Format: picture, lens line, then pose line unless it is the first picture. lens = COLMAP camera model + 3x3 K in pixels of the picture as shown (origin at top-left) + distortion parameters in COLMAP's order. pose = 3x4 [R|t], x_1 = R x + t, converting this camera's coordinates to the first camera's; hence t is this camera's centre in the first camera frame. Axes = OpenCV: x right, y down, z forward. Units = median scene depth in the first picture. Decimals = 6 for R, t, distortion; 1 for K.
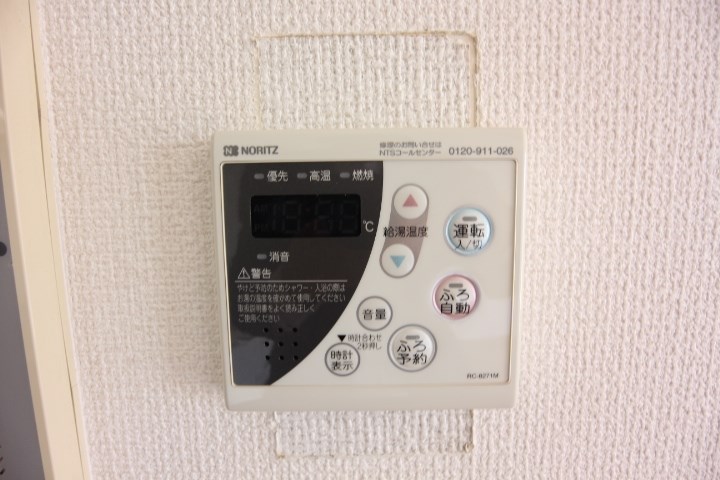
lens RADIAL K [[378.1, 0, 353.7], [0, 378.1, 239.3], [0, 0, 1]] dist [-0.048623, 0.014147]
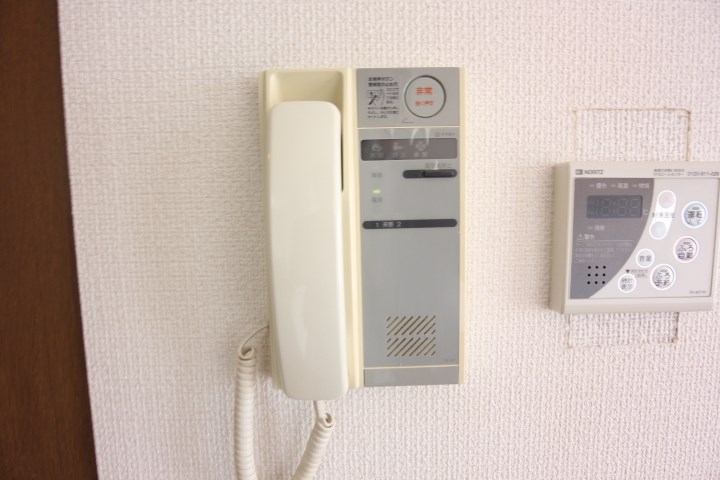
lens RADIAL K [[378.1, 0, 358.8], [0, 378.1, 243.2], [0, 0, 1]] dist [-0.048623, 0.014147]
pose [[0.999928, 0.001758, 0.011840, -1.338304], [-0.001679, 0.999976, -0.006700, 0.128734], [-0.011852, 0.006679, 0.999907, -0.799020]]
